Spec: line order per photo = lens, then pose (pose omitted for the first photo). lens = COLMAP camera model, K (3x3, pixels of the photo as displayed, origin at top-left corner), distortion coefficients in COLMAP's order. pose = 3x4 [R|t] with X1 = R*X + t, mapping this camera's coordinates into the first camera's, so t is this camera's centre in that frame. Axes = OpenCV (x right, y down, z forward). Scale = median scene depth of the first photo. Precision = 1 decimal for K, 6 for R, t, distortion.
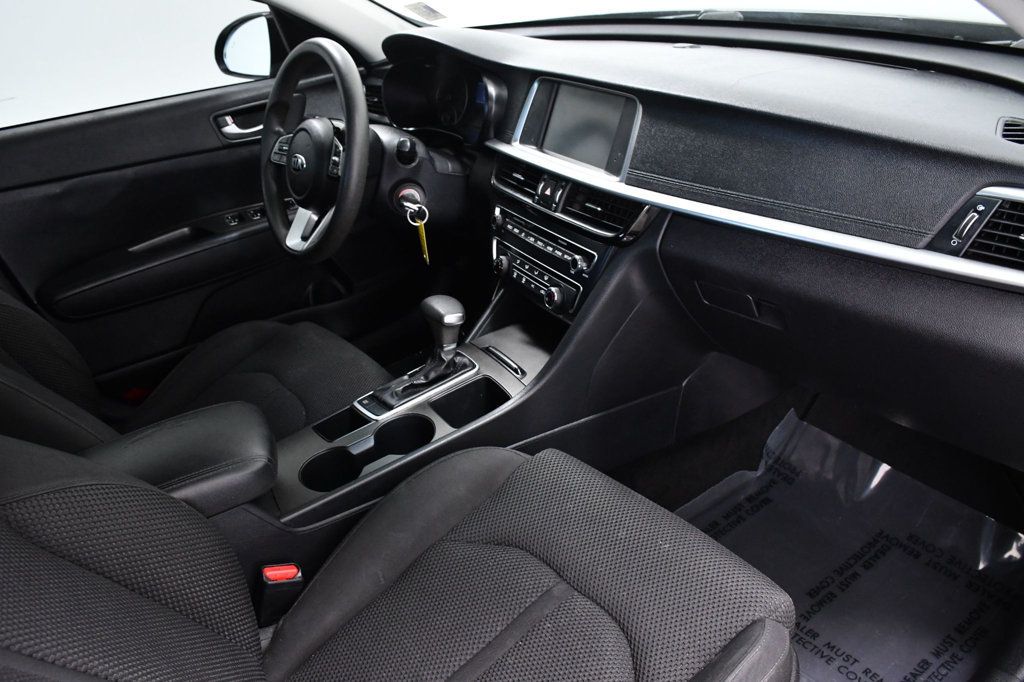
lens RADIAL K [[842.8, 0, 512.0], [0, 842.8, 341.0], [0, 0, 1]] dist [-0.122739, 0.117922]
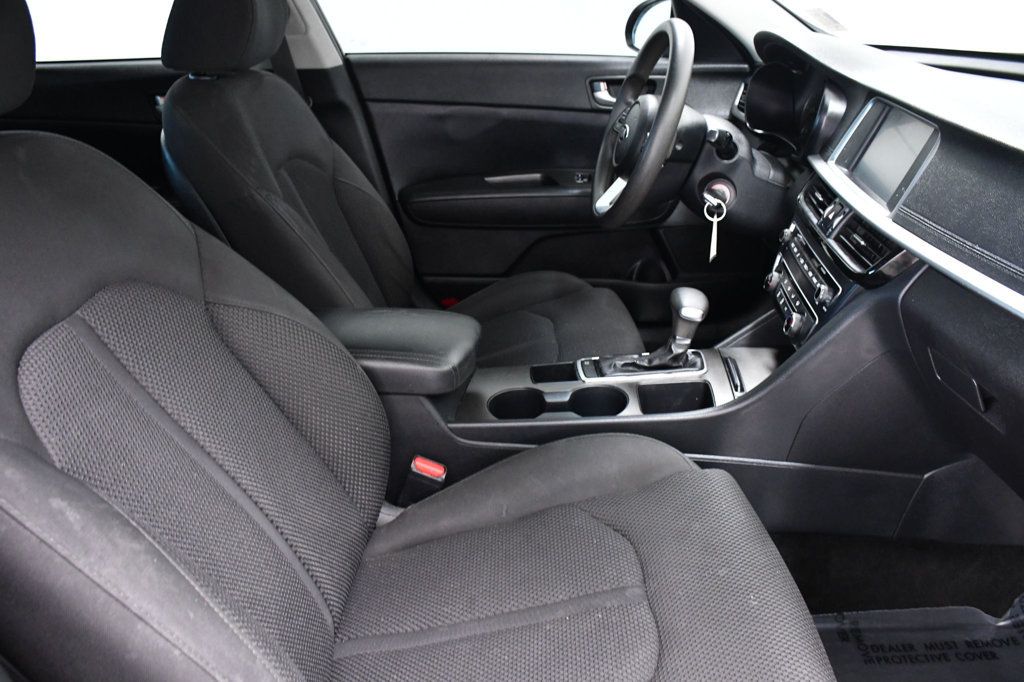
lens RADIAL K [[842.8, 0, 512.0], [0, 842.8, 341.0], [0, 0, 1]] dist [-0.122739, 0.117922]
pose [[0.812401, 0.326601, -0.483049, 0.230337], [-0.334782, 0.939526, 0.072193, 0.003207], [0.477415, 0.103066, 0.872612, 0.050784]]
